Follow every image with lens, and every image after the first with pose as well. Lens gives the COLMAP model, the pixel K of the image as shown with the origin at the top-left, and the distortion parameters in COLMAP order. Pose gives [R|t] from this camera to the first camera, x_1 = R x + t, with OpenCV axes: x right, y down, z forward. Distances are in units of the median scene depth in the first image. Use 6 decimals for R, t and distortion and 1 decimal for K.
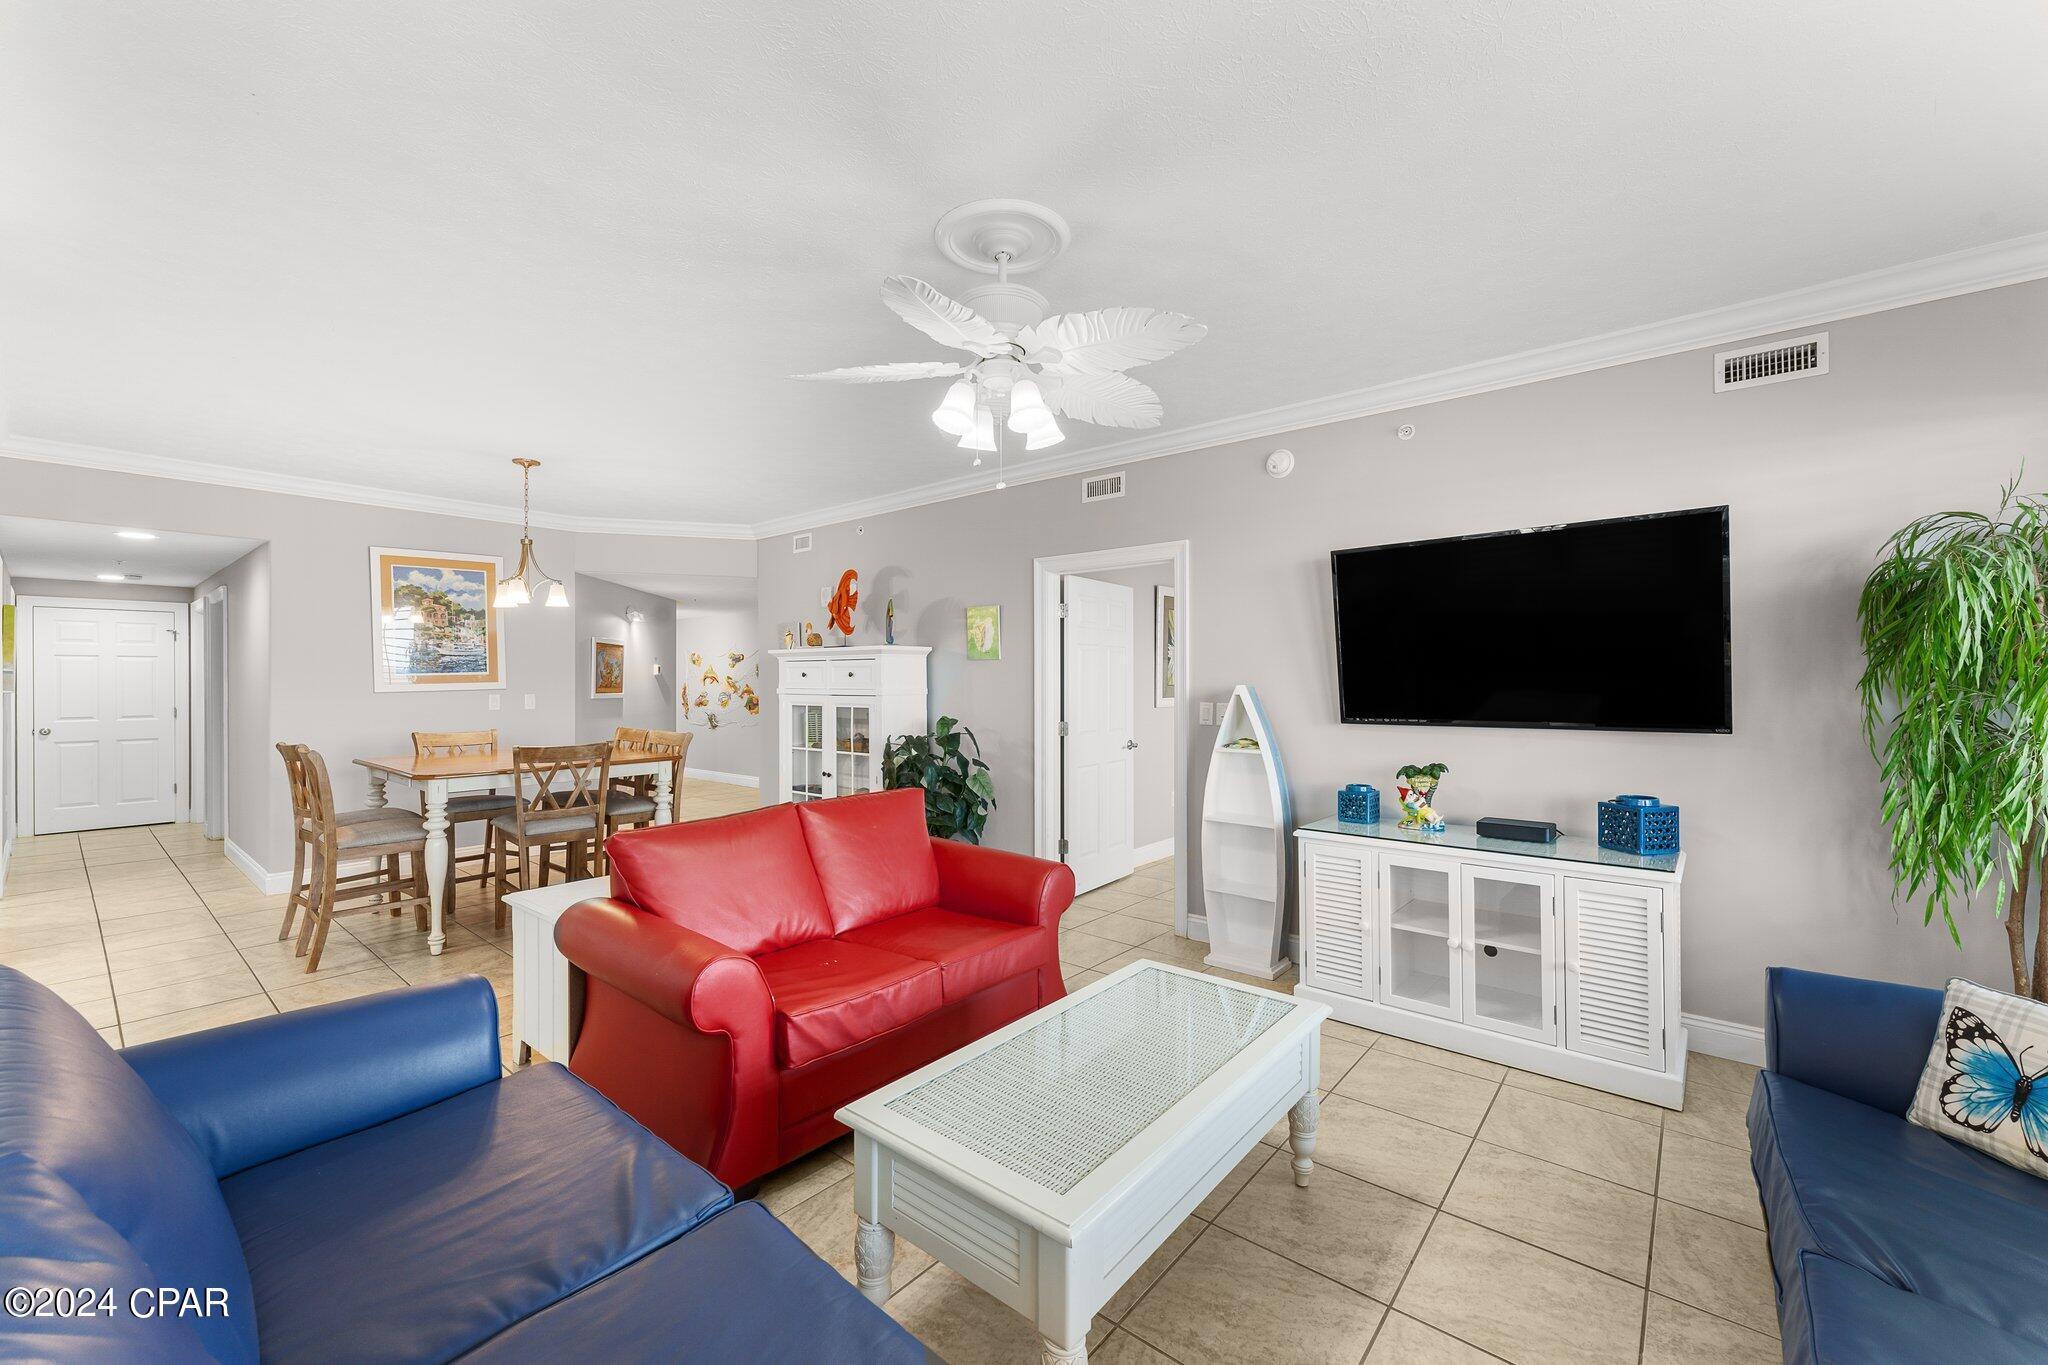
lens RADIAL K [[811.7, 0, 1024.0], [0, 811.7, 682.5], [0, 0, 1]] dist [-0.000100, -0.000009]
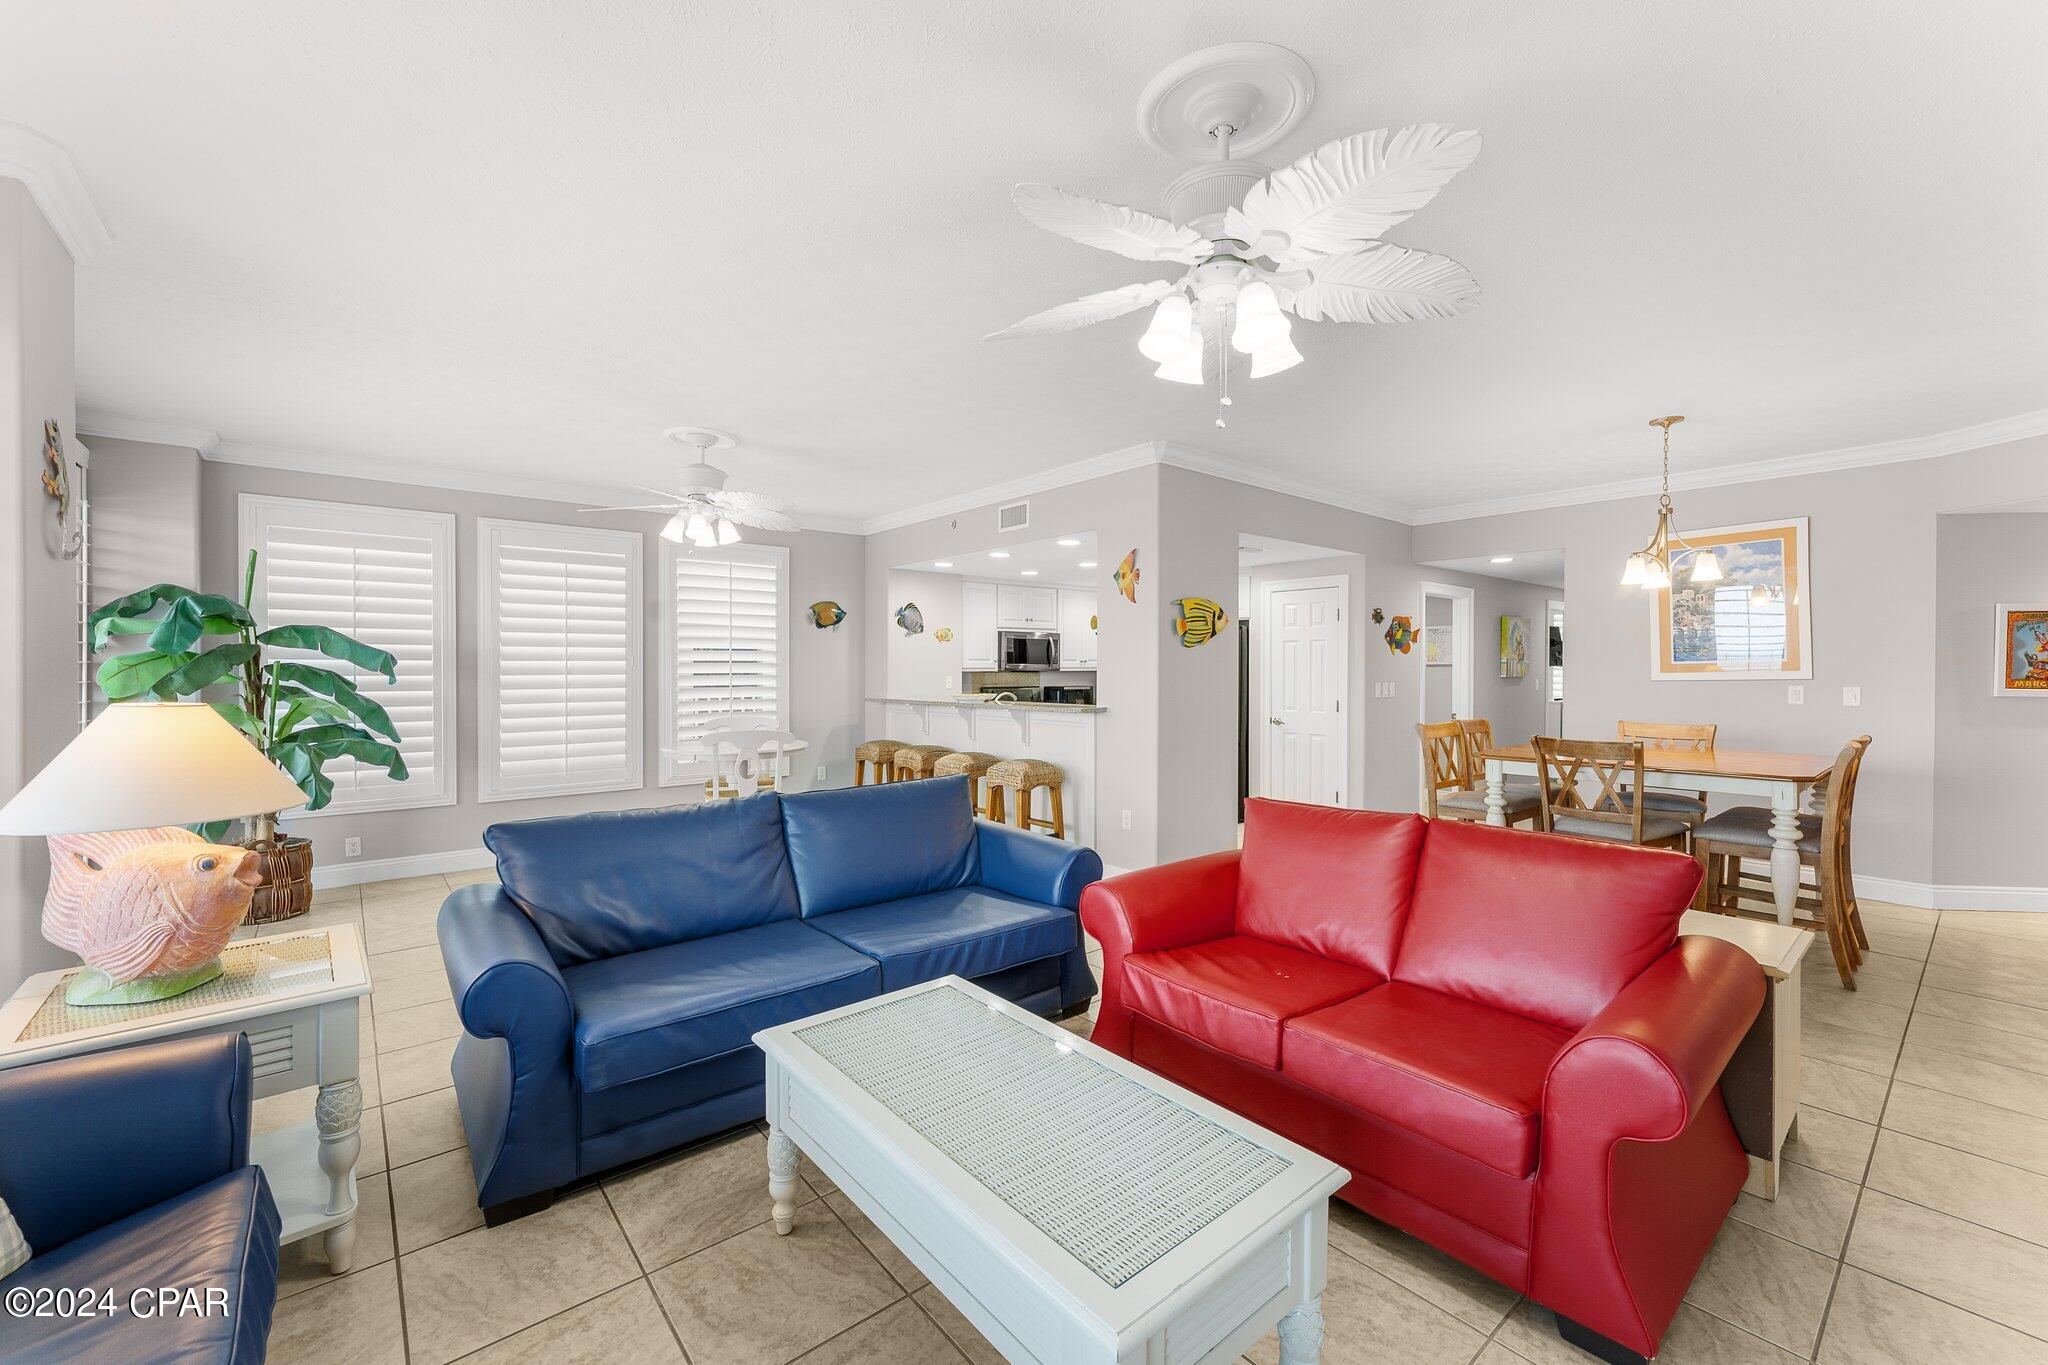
lens RADIAL K [[820.6, 0, 1016.2], [0, 820.6, 673.7], [0, 0, 1]] dist [0.000113, -0.000008]
pose [[-0.181350, 0.006833, -0.983395, 0.438719], [-0.004447, 0.999960, 0.007768, -0.000868], [0.983409, 0.005782, -0.181312, 0.522167]]
